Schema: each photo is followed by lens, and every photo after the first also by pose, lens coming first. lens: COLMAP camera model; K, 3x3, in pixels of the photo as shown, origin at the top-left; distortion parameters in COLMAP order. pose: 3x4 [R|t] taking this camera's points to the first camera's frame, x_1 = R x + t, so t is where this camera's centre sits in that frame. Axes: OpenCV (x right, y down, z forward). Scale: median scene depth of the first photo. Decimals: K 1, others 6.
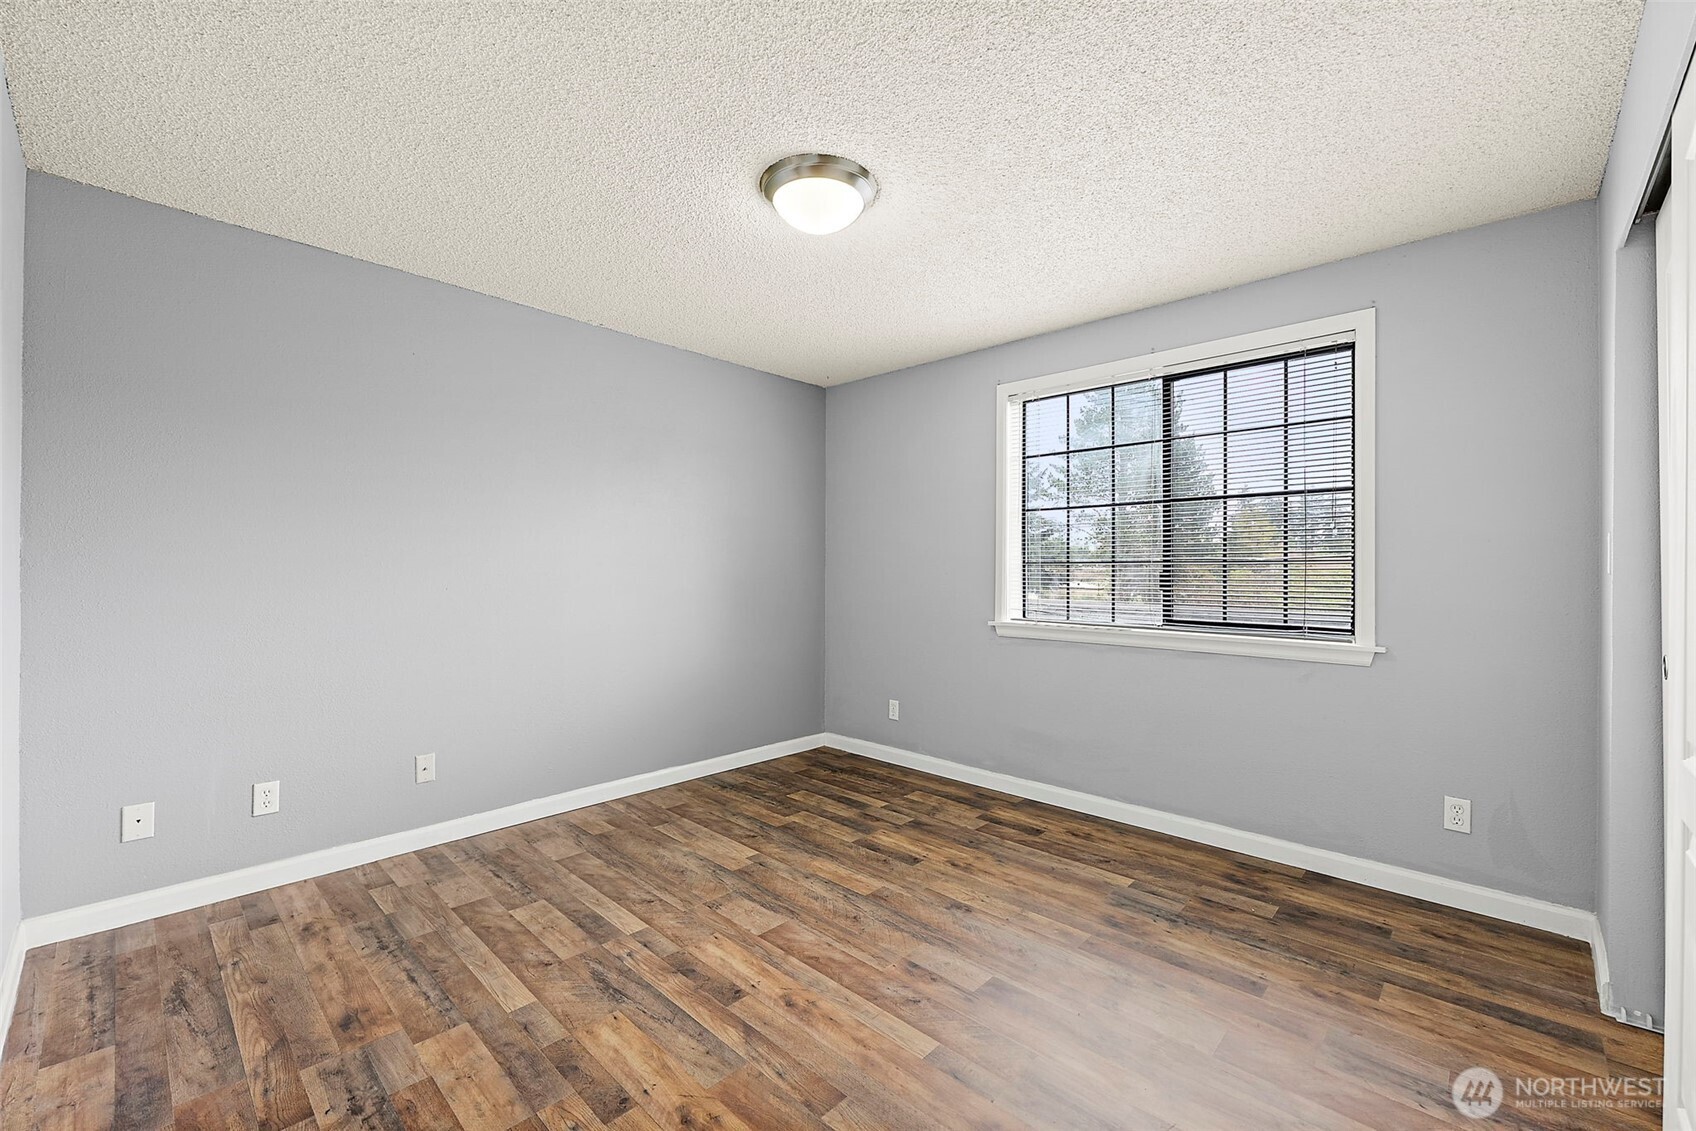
lens RADIAL K [[715.2, 0, 856.7], [0, 715.2, 563.8], [0, 0, 1]] dist [-0.000442, 0.000127]
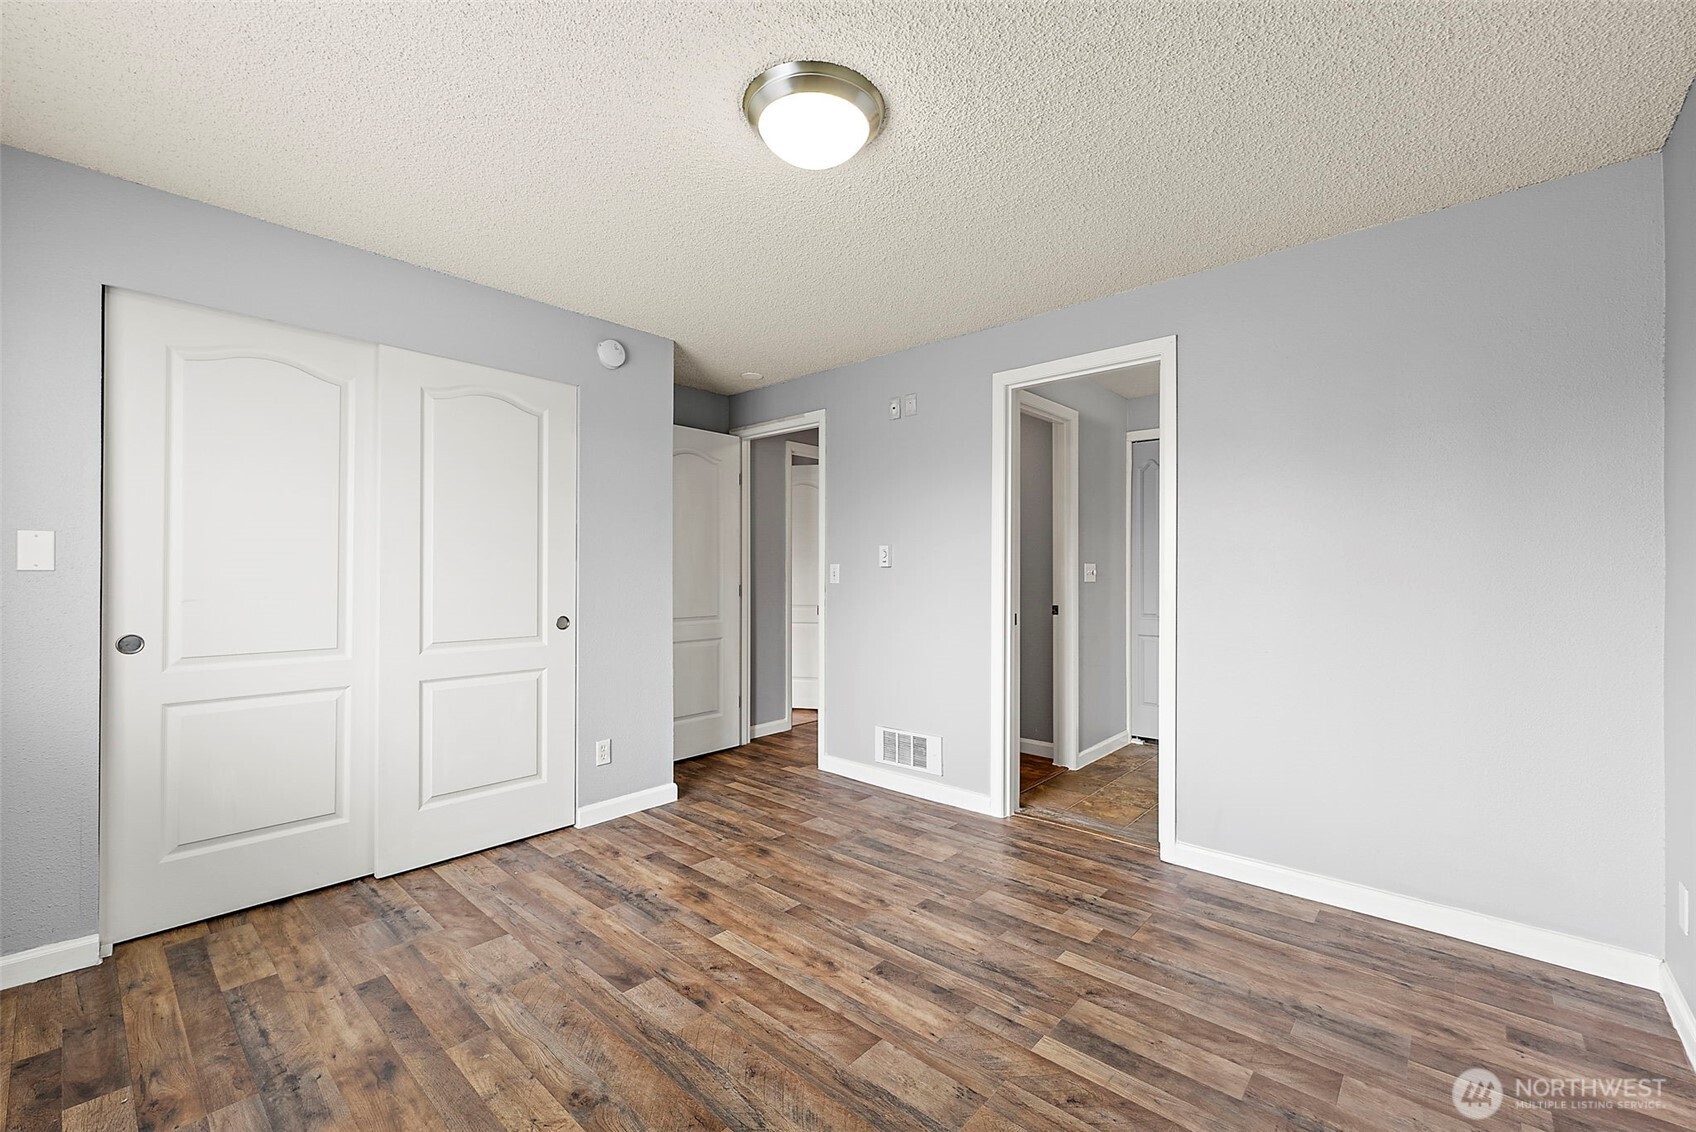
lens RADIAL K [[715.2, 0, 856.7], [0, 715.2, 564.3], [0, 0, 1]] dist [-0.000442, 0.000127]
pose [[-0.999486, -0.010653, -0.030229, -0.088385], [-0.010082, 0.999770, -0.018952, 0.013126], [0.030424, -0.018638, -0.999363, 1.961214]]
